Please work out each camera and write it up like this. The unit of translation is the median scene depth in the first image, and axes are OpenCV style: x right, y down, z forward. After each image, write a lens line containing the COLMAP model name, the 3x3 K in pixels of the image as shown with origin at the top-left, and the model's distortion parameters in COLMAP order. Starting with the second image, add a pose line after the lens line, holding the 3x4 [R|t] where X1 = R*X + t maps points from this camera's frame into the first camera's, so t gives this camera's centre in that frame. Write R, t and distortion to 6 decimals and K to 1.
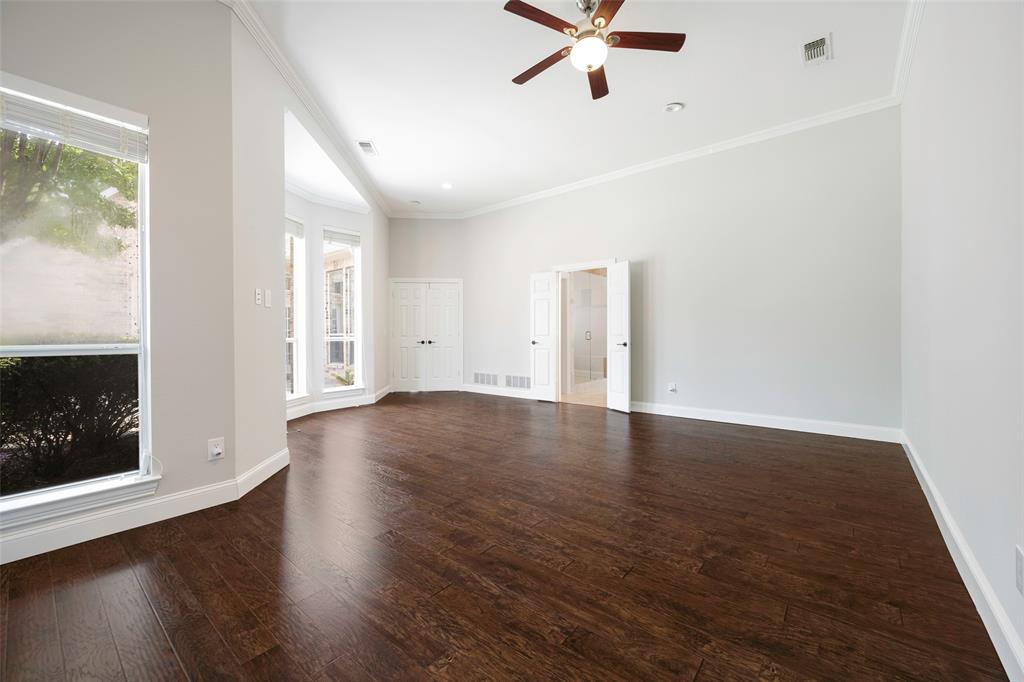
lens RADIAL K [[411.9, 0, 518.3], [0, 411.9, 337.4], [0, 0, 1]] dist [-0.002971, 0.000852]
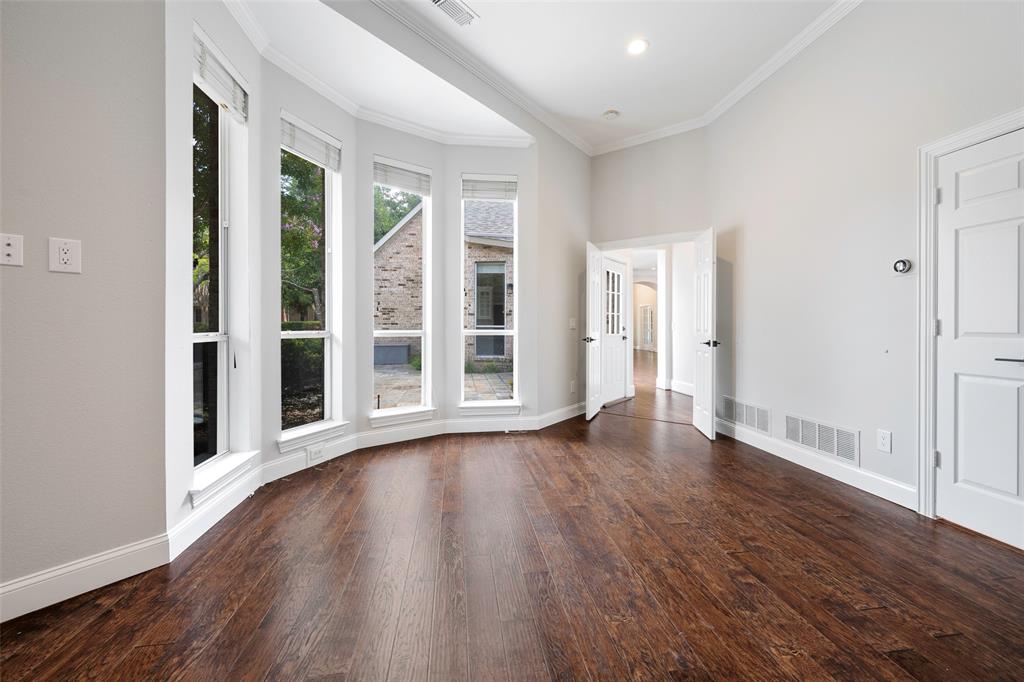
lens RADIAL K [[411.9, 0, 512.3], [0, 411.9, 326.8], [0, 0, 1]] dist [-0.002971, 0.000852]
pose [[0.724593, 0.006456, -0.689147, 0.141665], [-0.009776, 0.999952, -0.000911, -0.011763], [0.689108, 0.007398, 0.724621, 0.934962]]
